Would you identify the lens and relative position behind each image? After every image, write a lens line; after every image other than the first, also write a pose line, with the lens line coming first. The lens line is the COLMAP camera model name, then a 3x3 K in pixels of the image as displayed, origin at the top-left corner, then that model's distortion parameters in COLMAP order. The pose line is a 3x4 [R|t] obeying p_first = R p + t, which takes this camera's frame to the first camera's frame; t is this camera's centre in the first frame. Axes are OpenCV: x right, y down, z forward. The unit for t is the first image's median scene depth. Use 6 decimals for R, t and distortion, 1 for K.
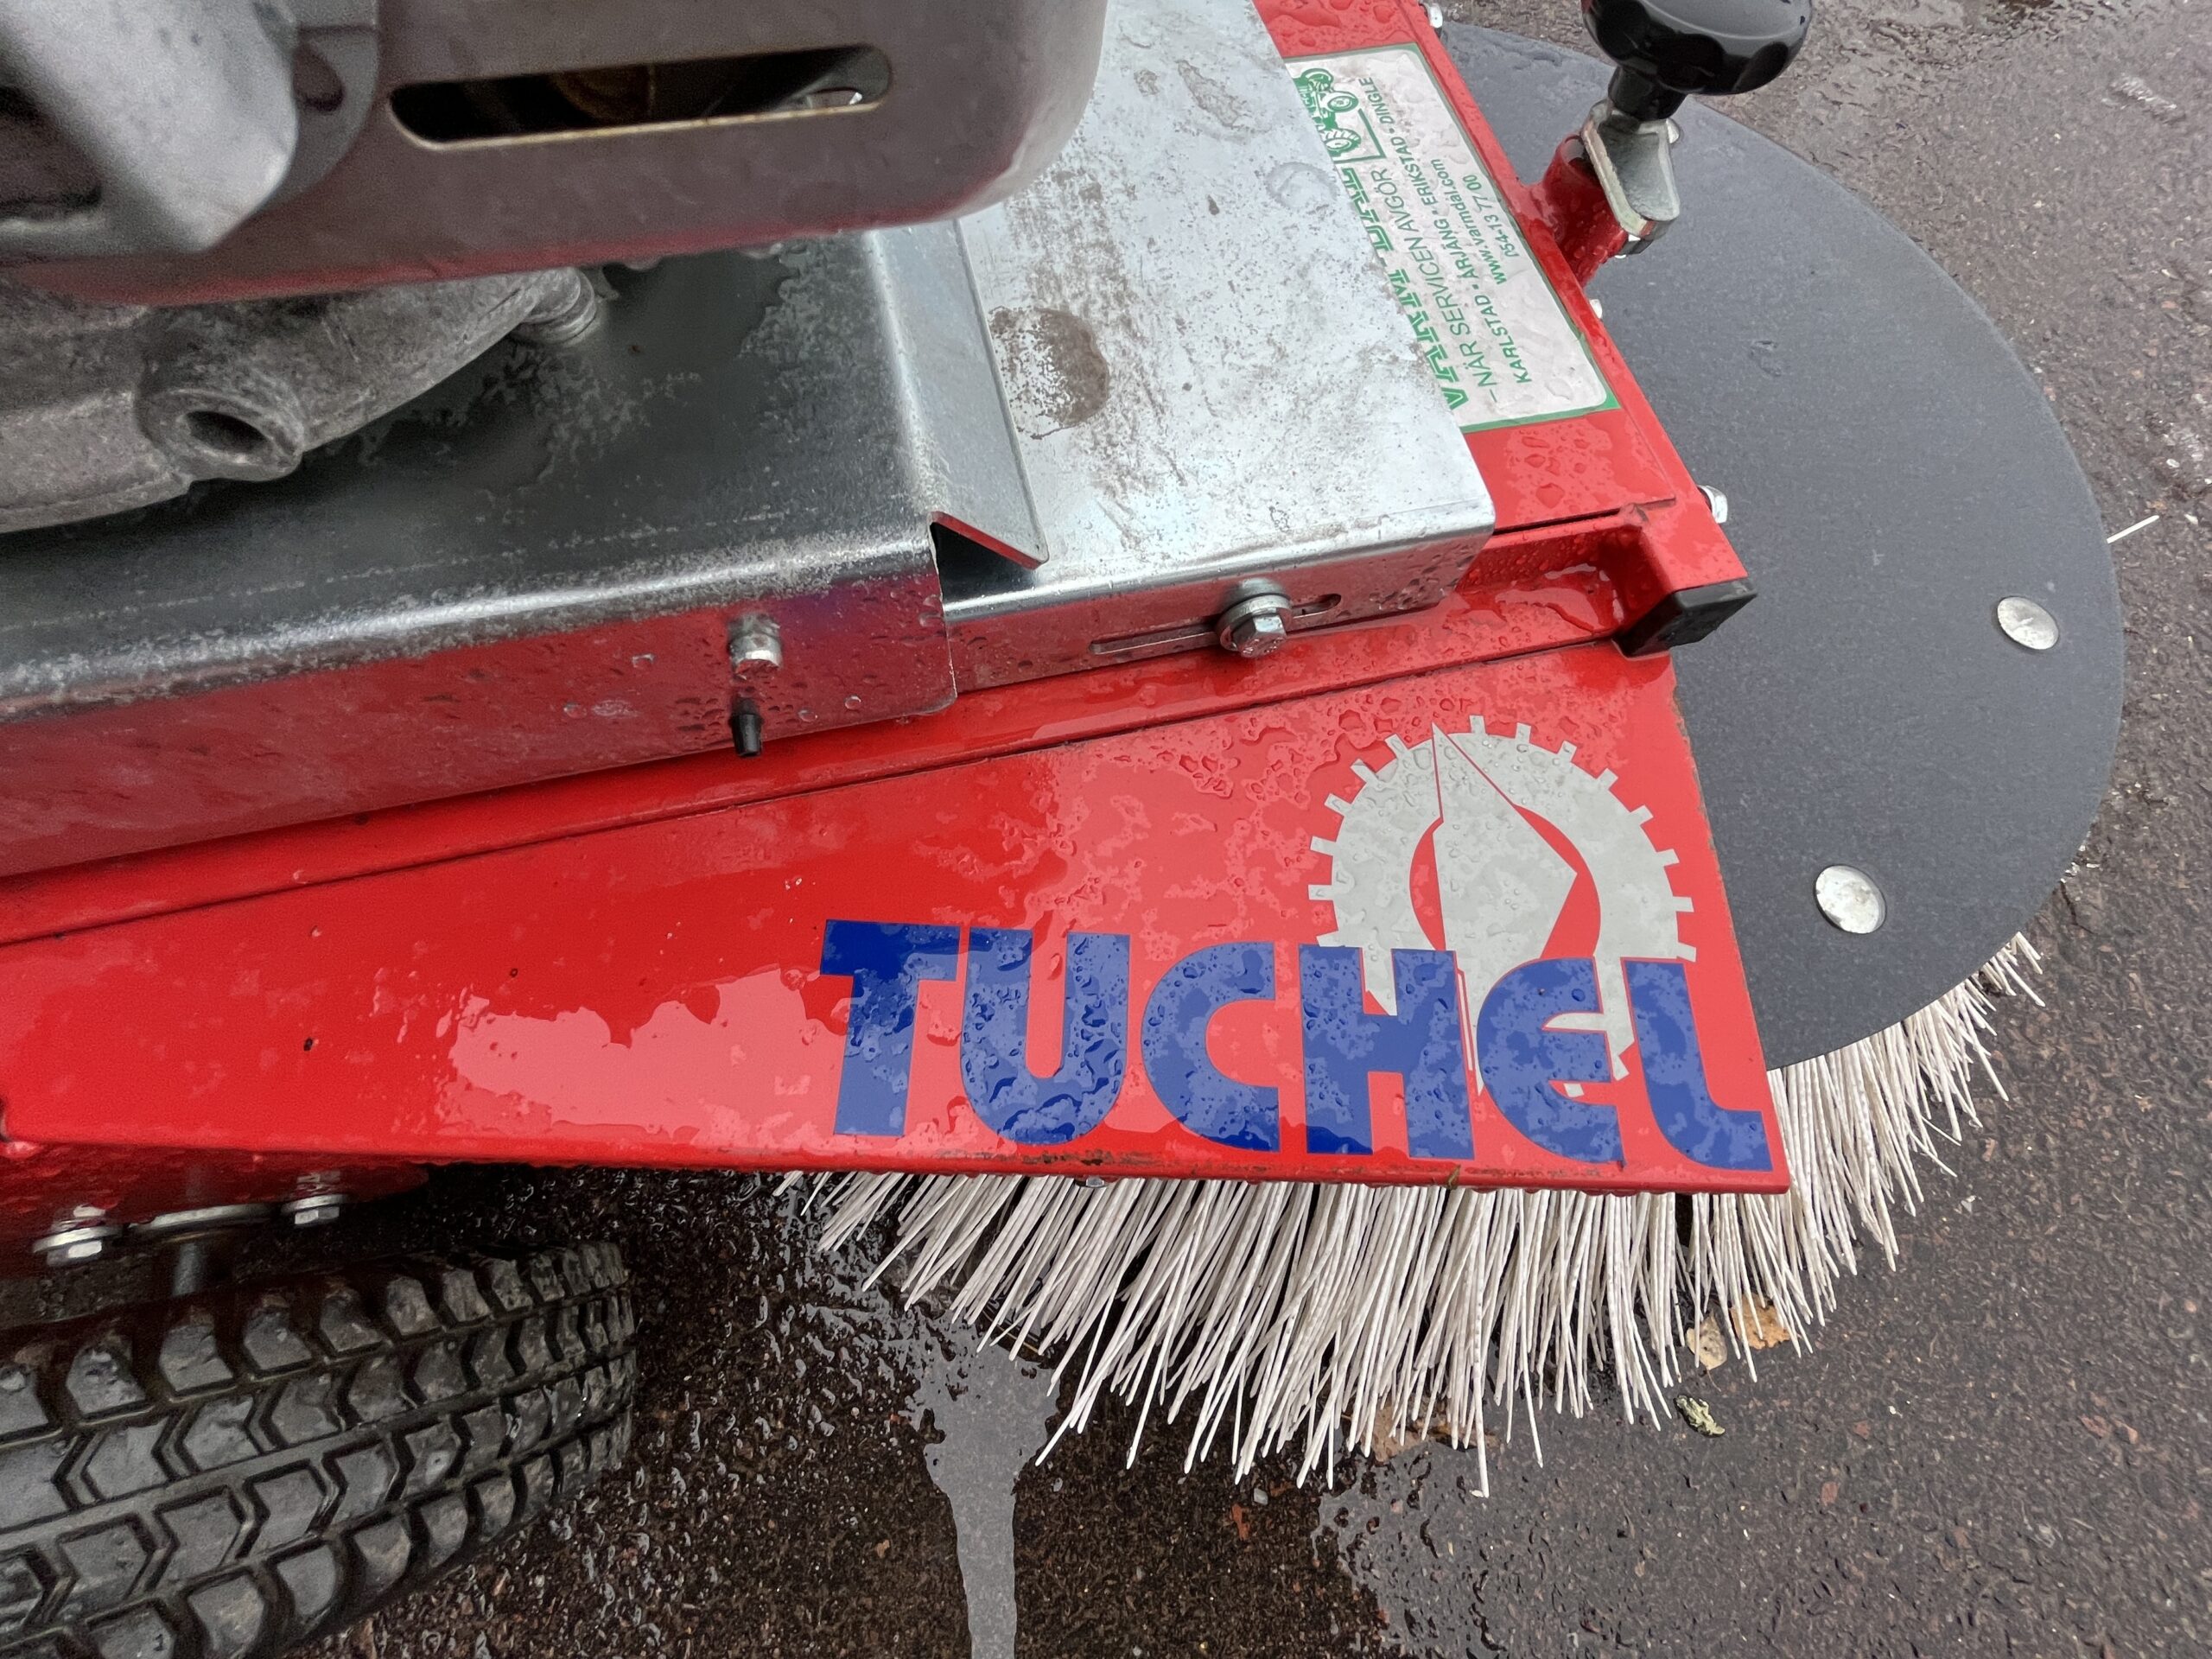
lens RADIAL K [[911.7, 0, 1097.9], [0, 911.7, 834.4], [0, 0, 1]] dist [-0.003042, 0.000299]
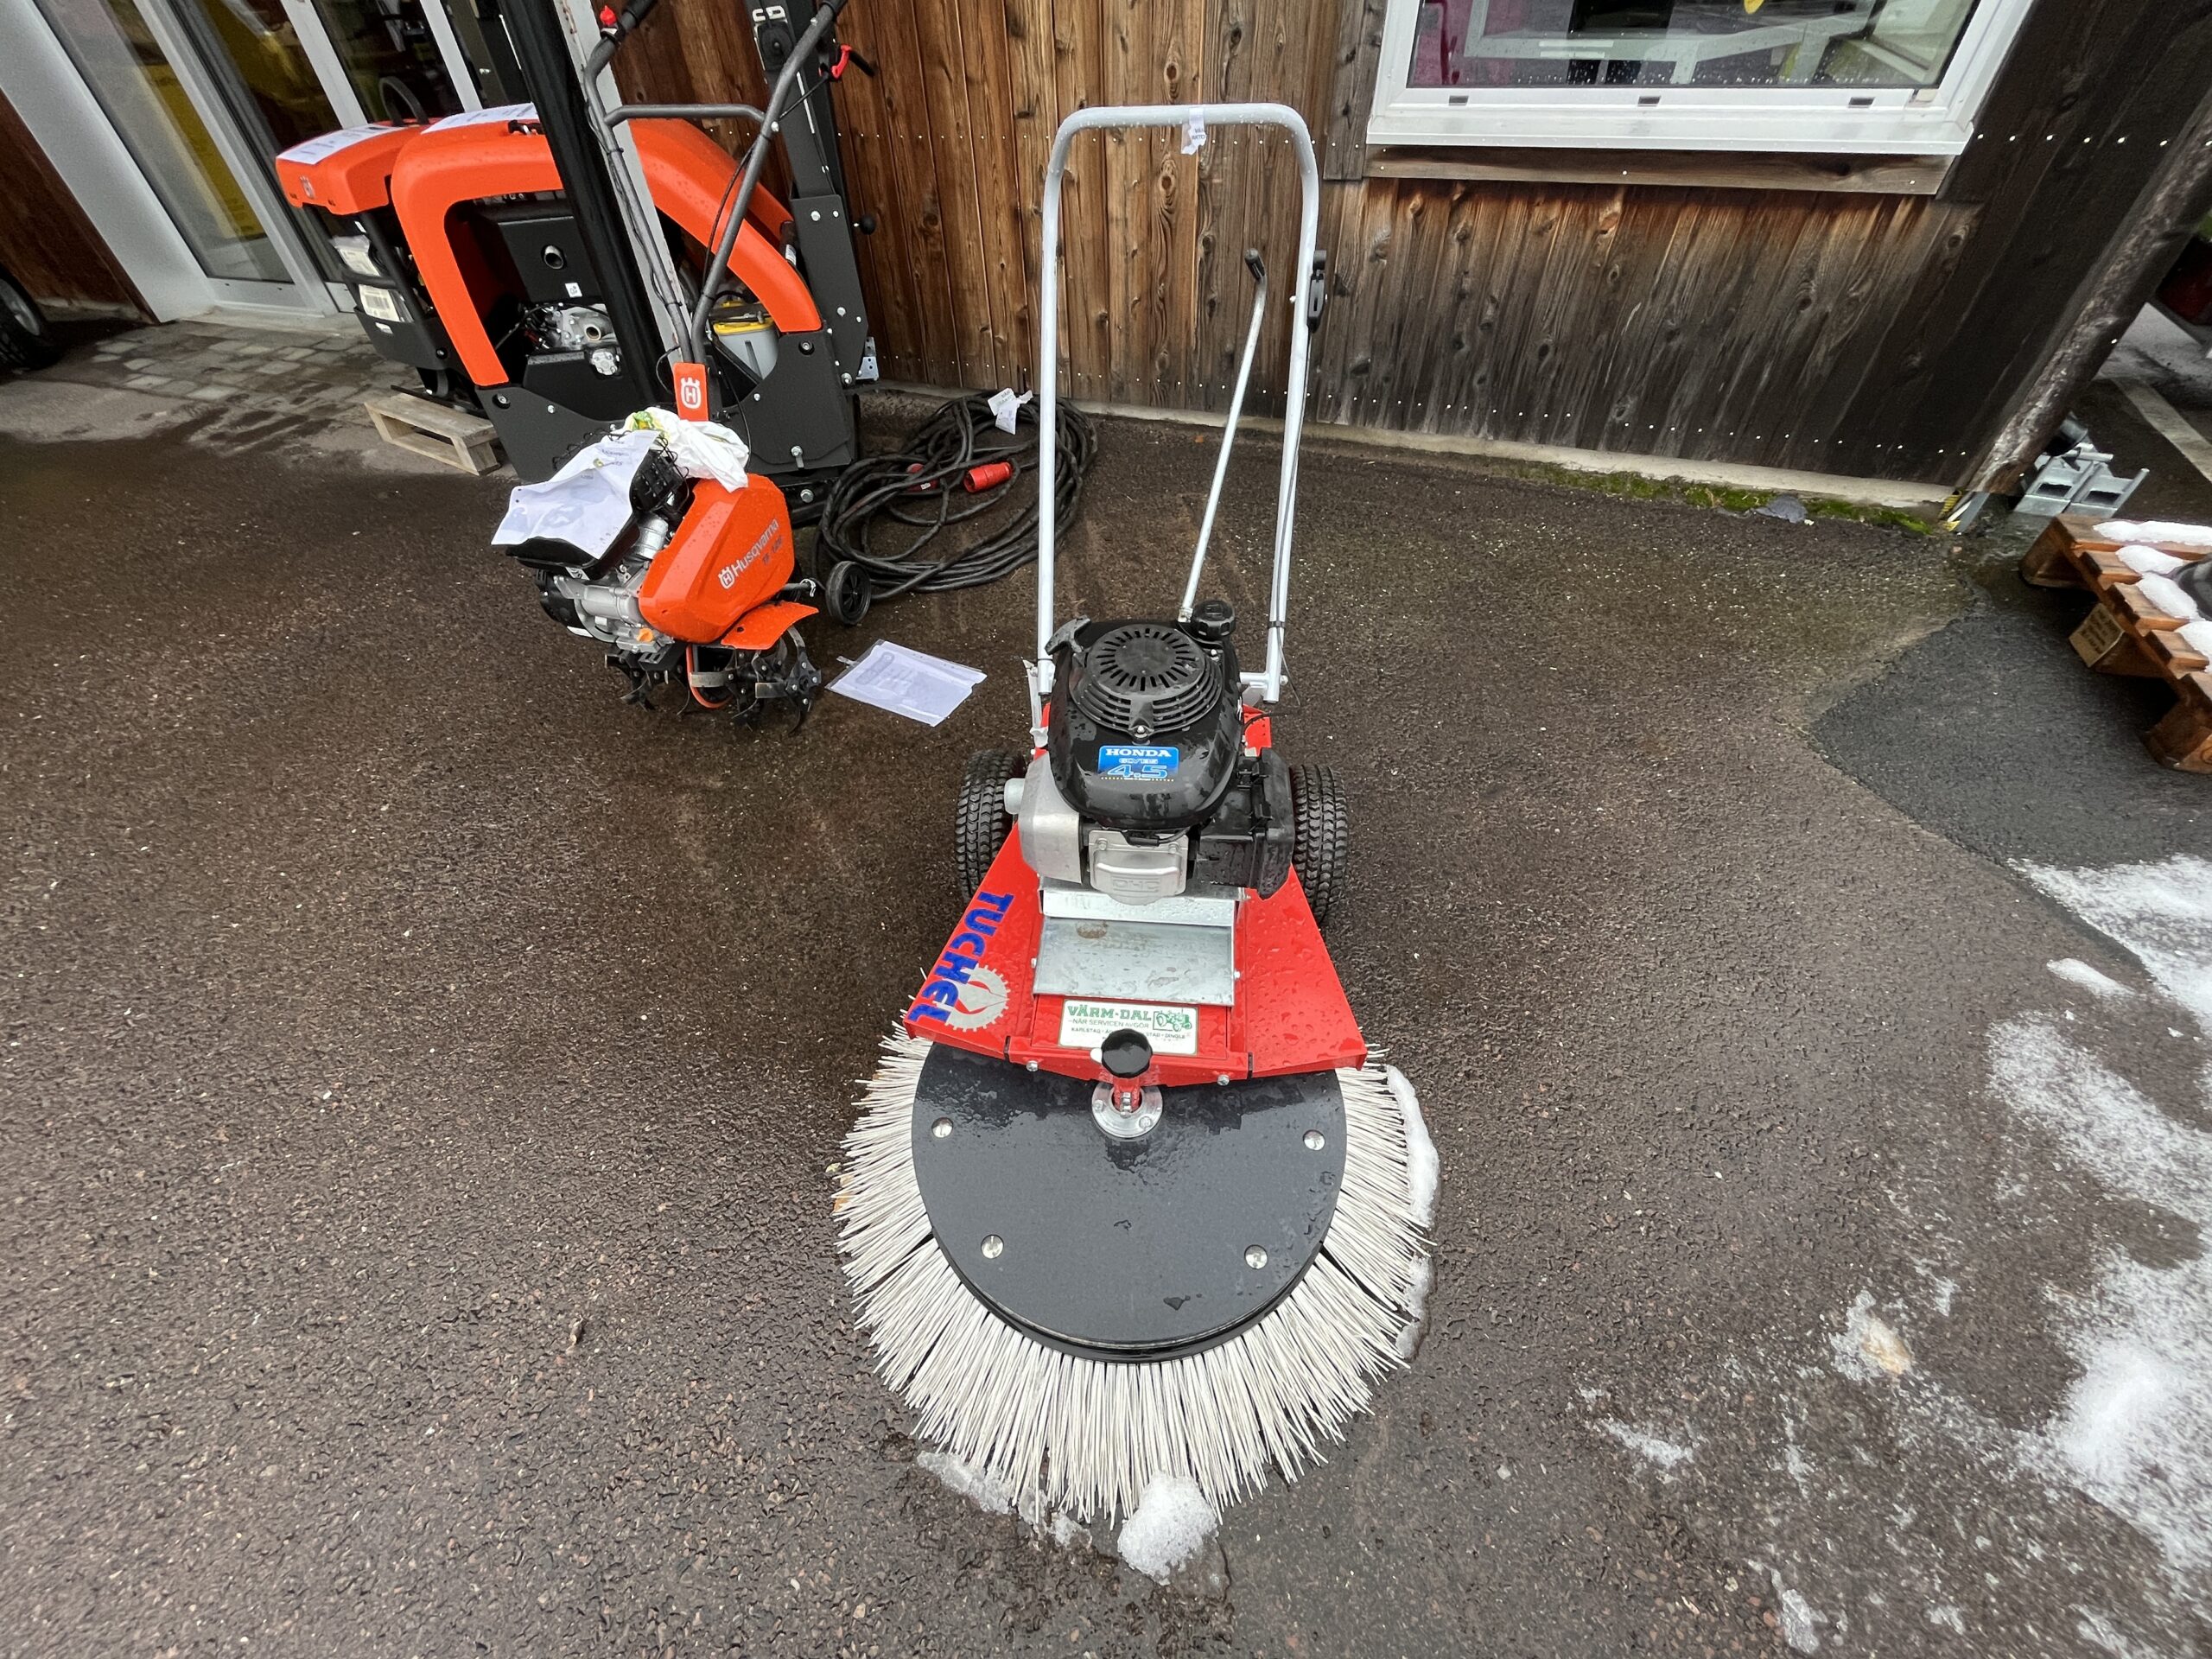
lens RADIAL K [[911.7, 0, 1093.6], [0, 911.7, 837.5], [0, 0, 1]] dist [-0.003042, 0.000299]
pose [[-0.325398, 0.685656, -0.651146, 2.972452], [-0.873480, 0.045772, 0.484704, -3.080207], [0.362145, 0.726485, 0.584013, -2.402851]]
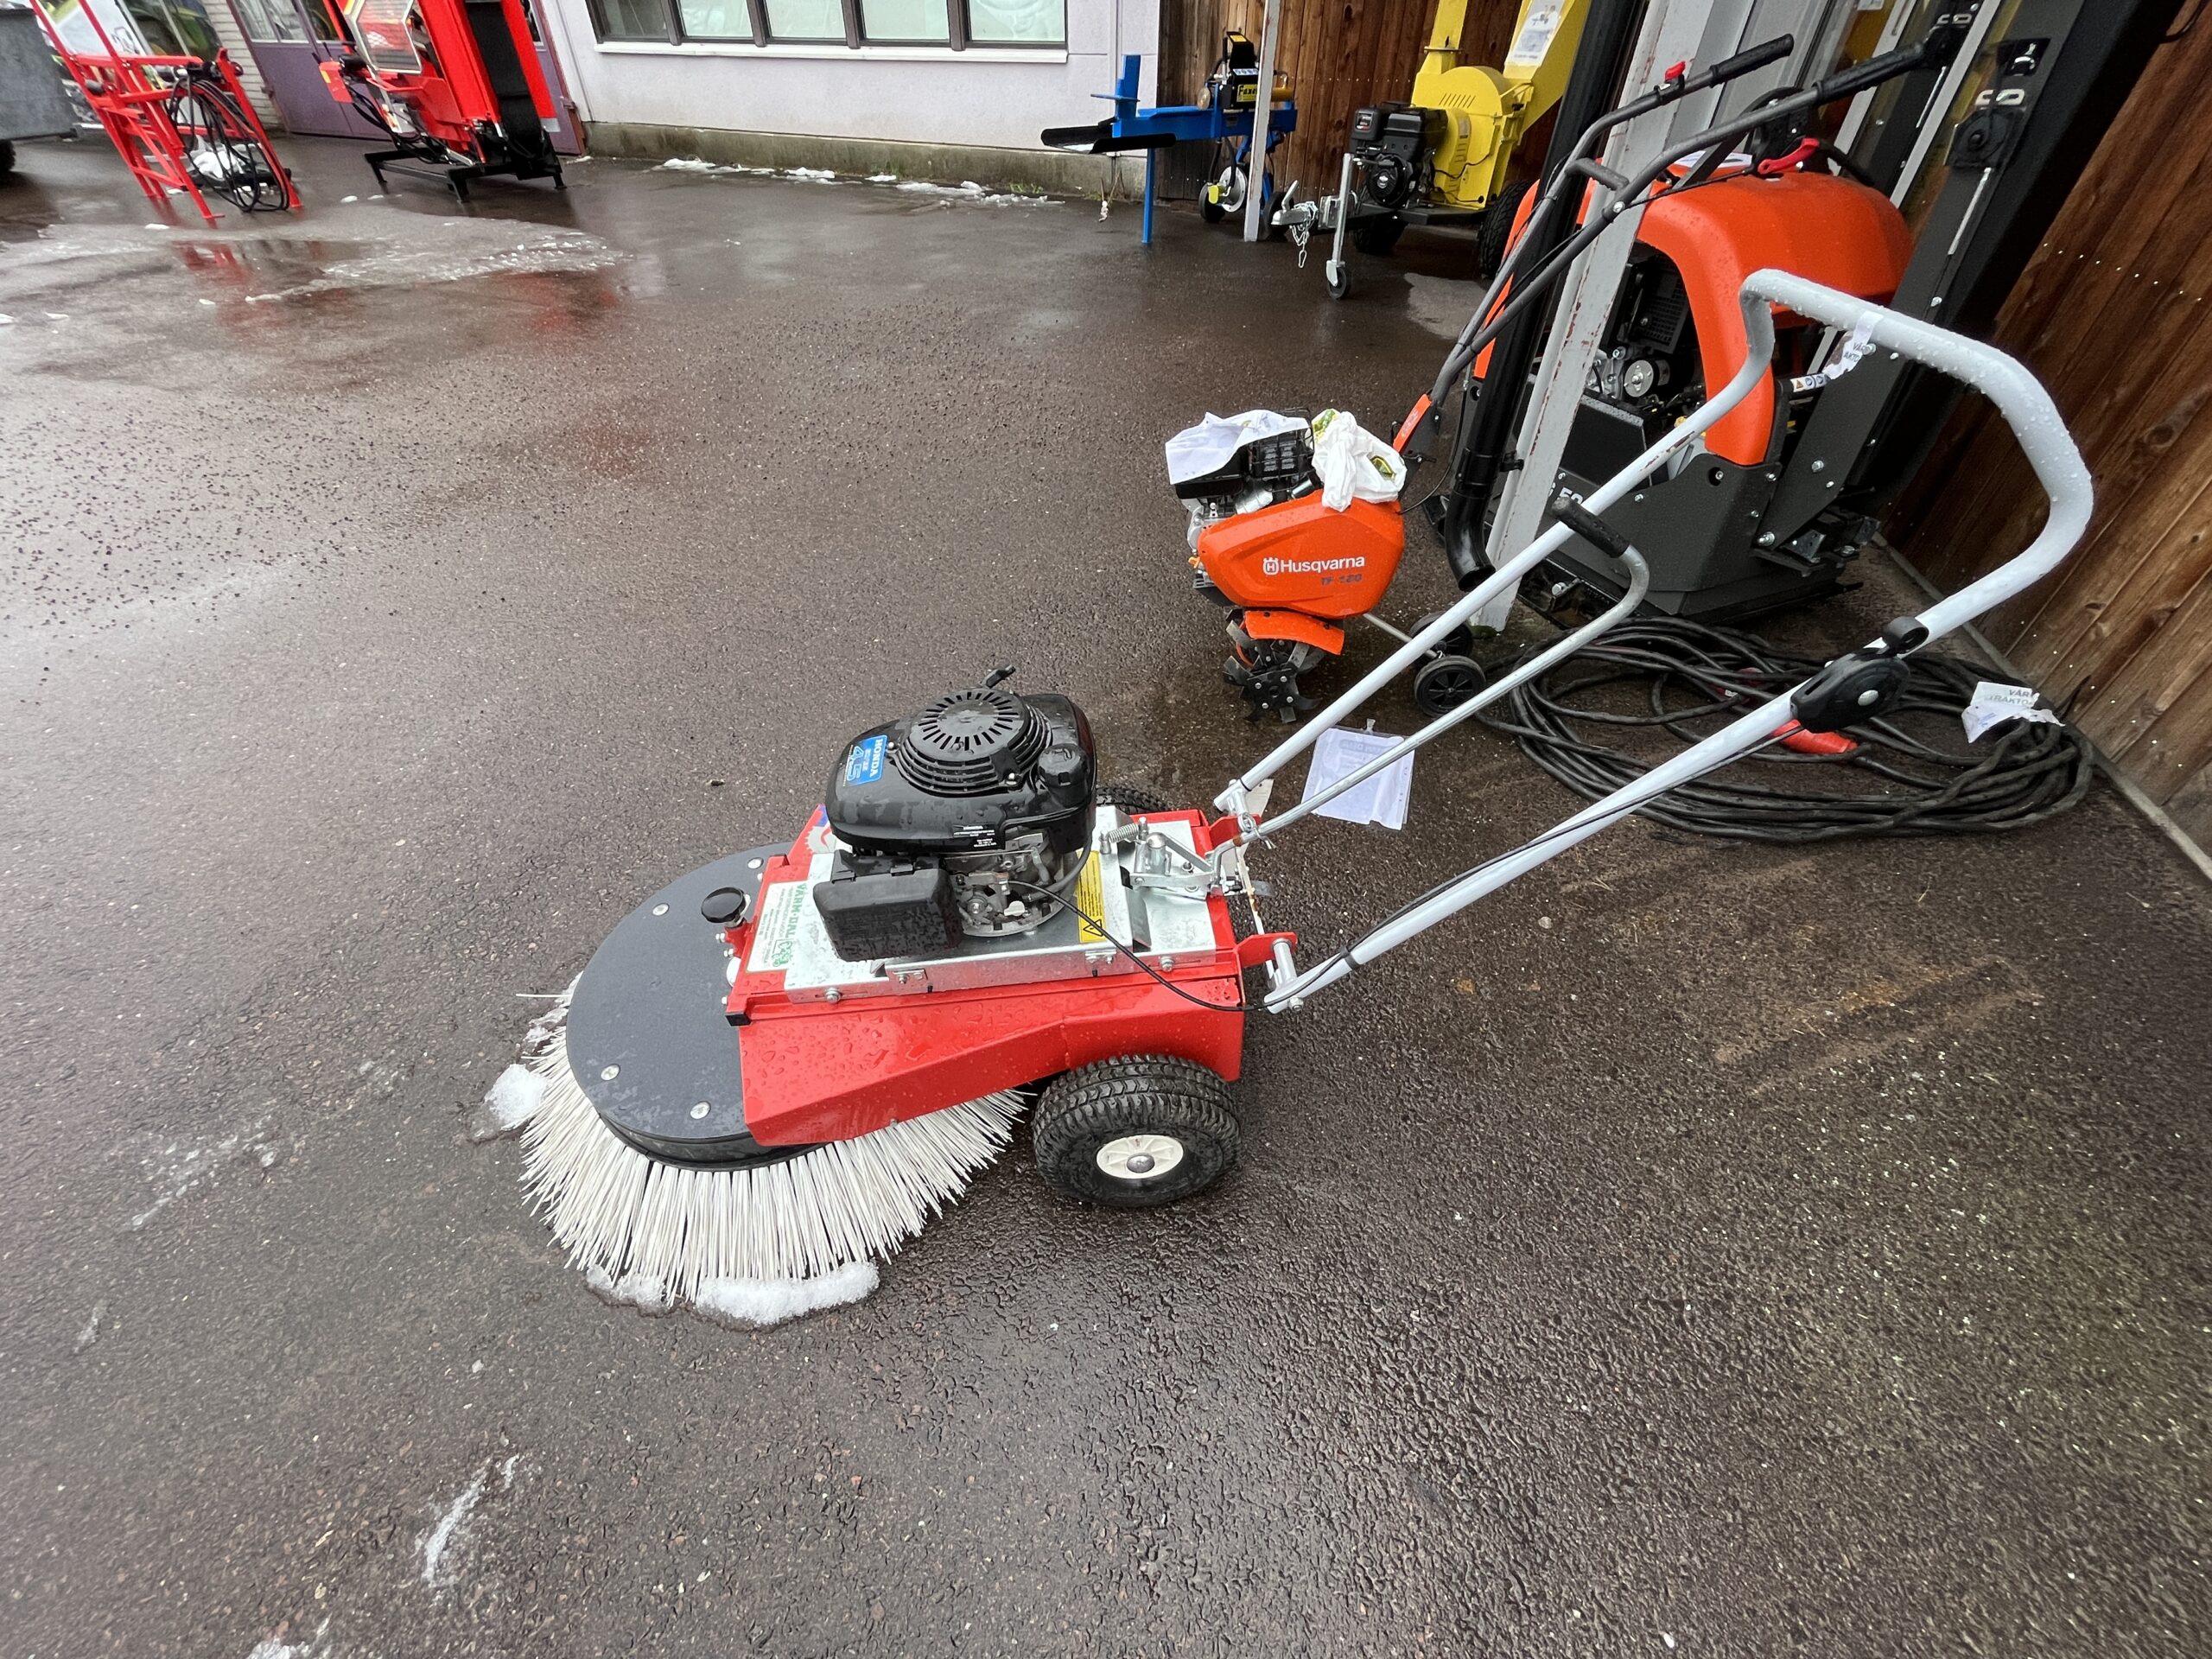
lens RADIAL K [[911.7, 0, 1093.5], [0, 911.7, 838.5], [0, 0, 1]] dist [-0.003042, 0.000299]
pose [[-0.985914, -0.104096, 0.130911, -2.139965], [0.160713, -0.372887, 0.913853, -5.456846], [-0.046313, 0.922019, 0.384364, -1.478004]]
